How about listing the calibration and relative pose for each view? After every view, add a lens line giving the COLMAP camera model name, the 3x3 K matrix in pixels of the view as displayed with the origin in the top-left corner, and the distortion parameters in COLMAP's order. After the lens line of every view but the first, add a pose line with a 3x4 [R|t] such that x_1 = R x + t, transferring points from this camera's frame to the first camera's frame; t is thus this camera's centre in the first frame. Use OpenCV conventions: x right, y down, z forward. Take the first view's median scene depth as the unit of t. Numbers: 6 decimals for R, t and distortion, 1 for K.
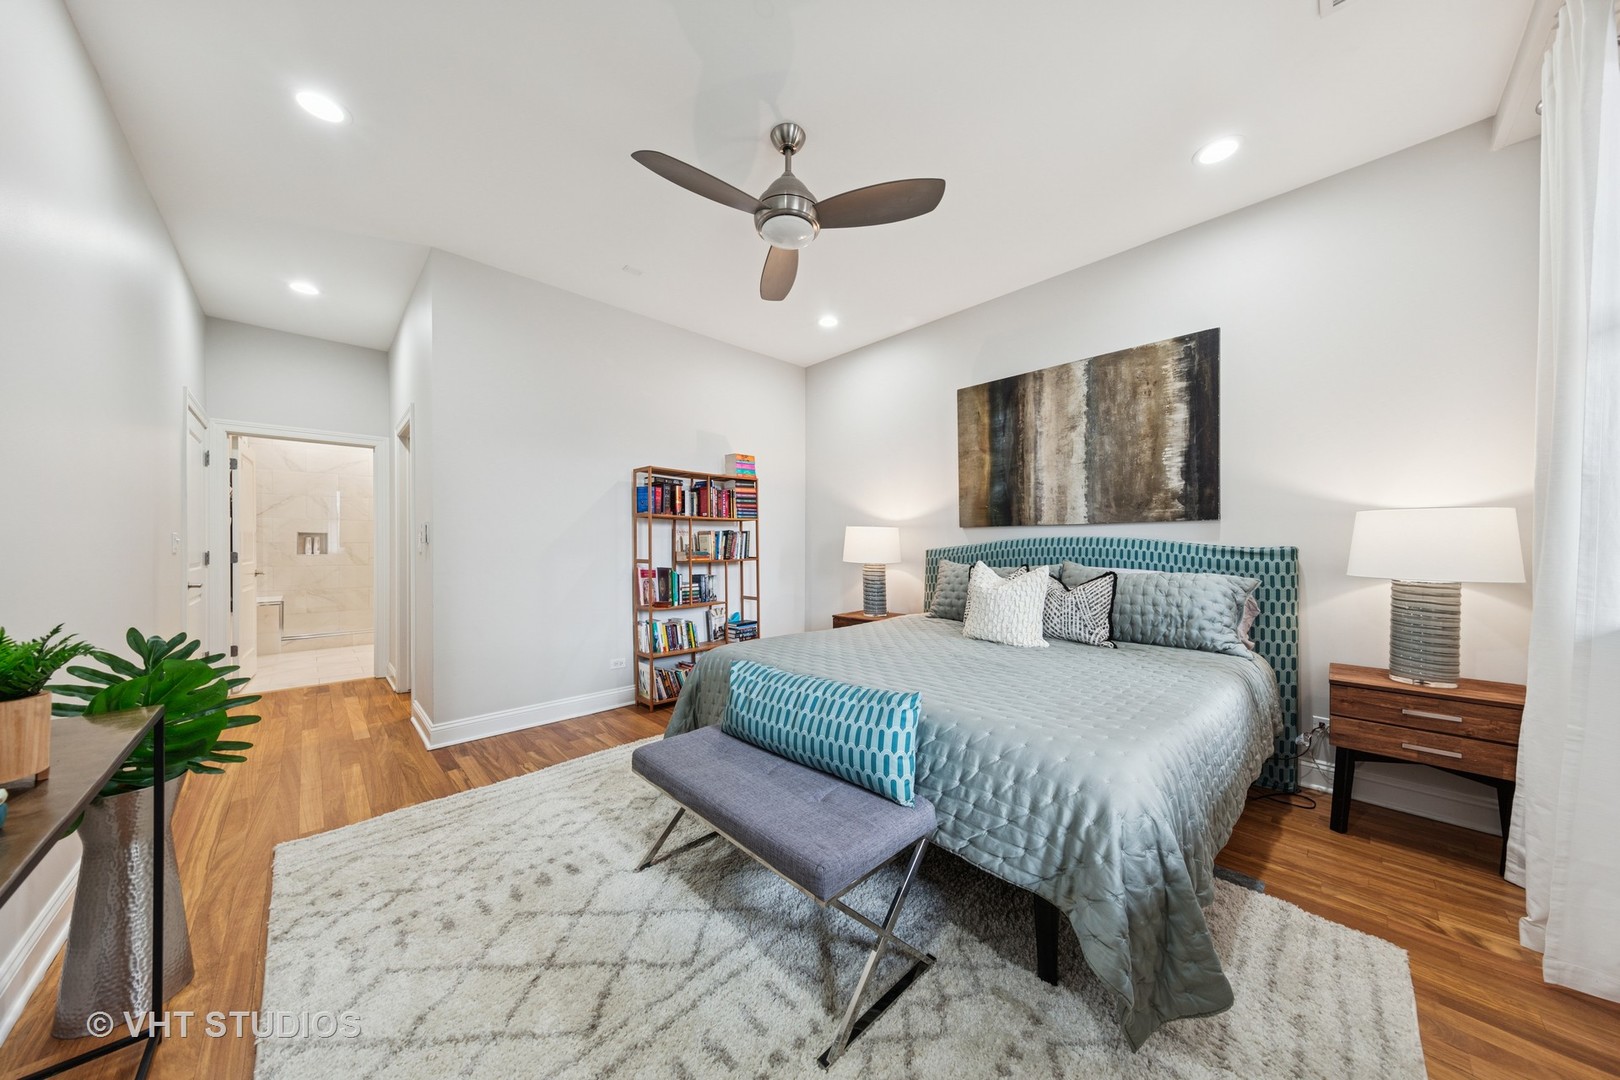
lens RADIAL K [[529.1, 0, 838.2], [0, 529.1, 543.6], [0, 0, 1]] dist [0.012527, -0.000011]
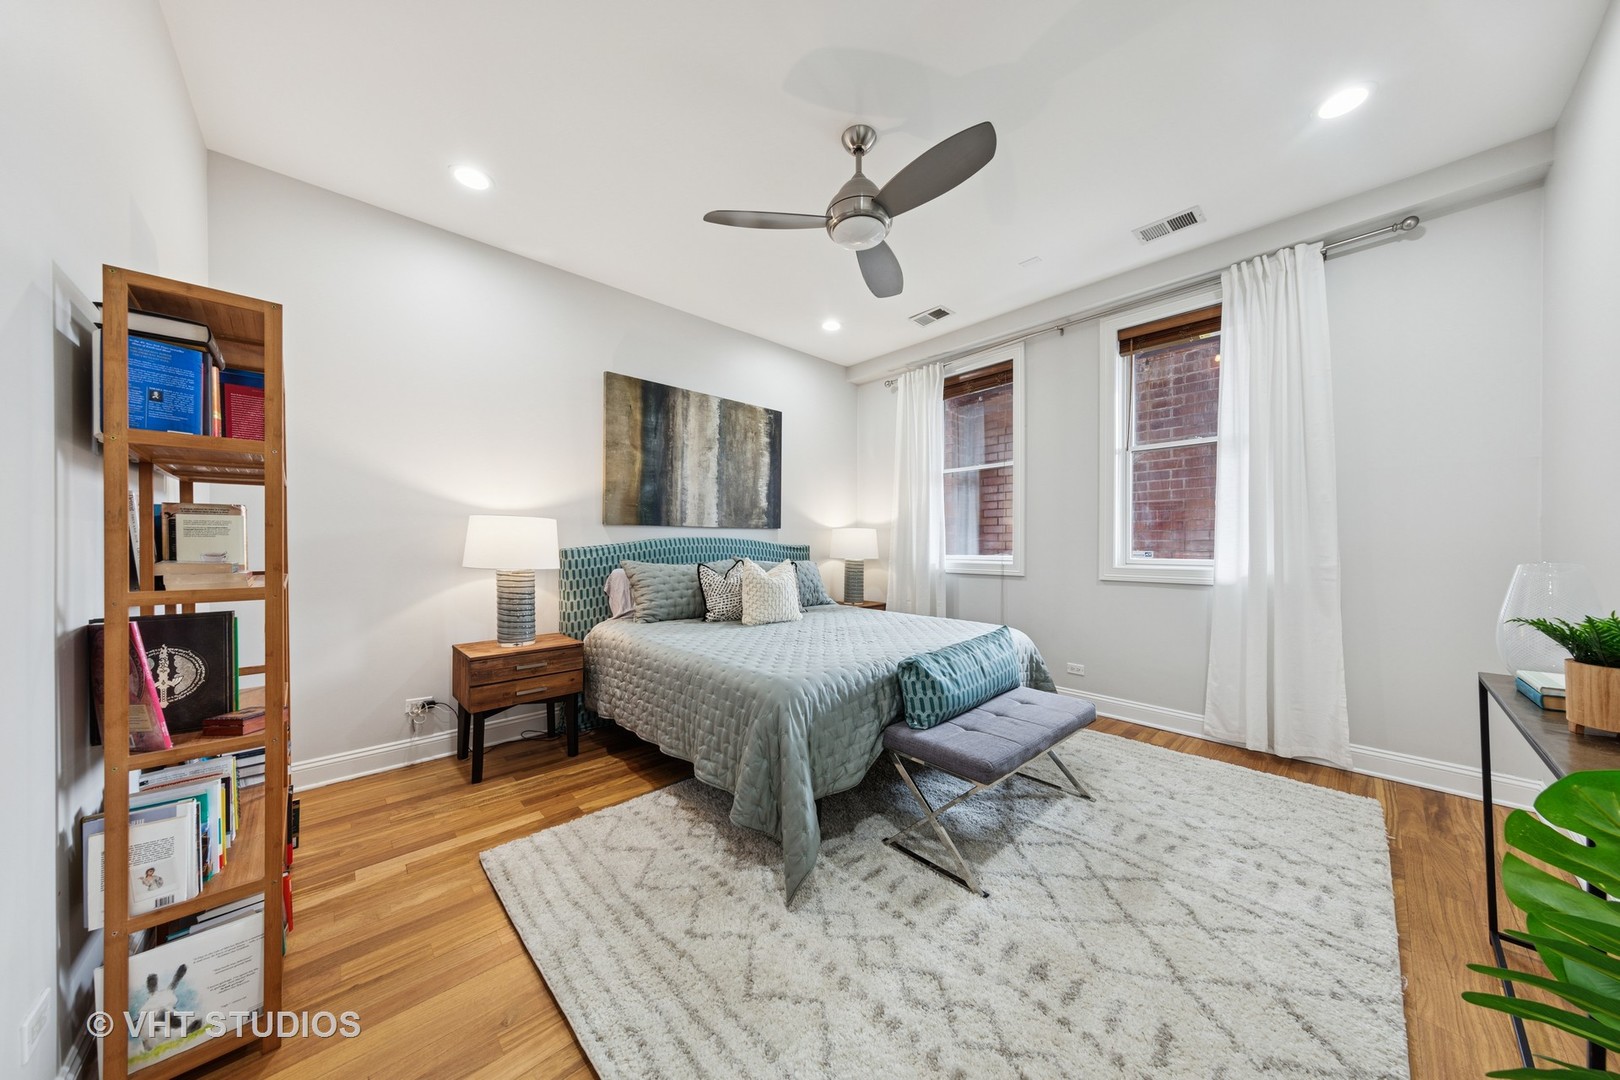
lens RADIAL K [[514.8, 0, 811.4], [0, 514.8, 537.7], [0, 0, 1]] dist [0.005713, -0.000125]
pose [[0.036022, 0.013930, 0.999254, -0.727808], [-0.002063, 0.999902, -0.013865, 0.003679], [-0.999349, -0.001562, 0.036048, 0.715770]]
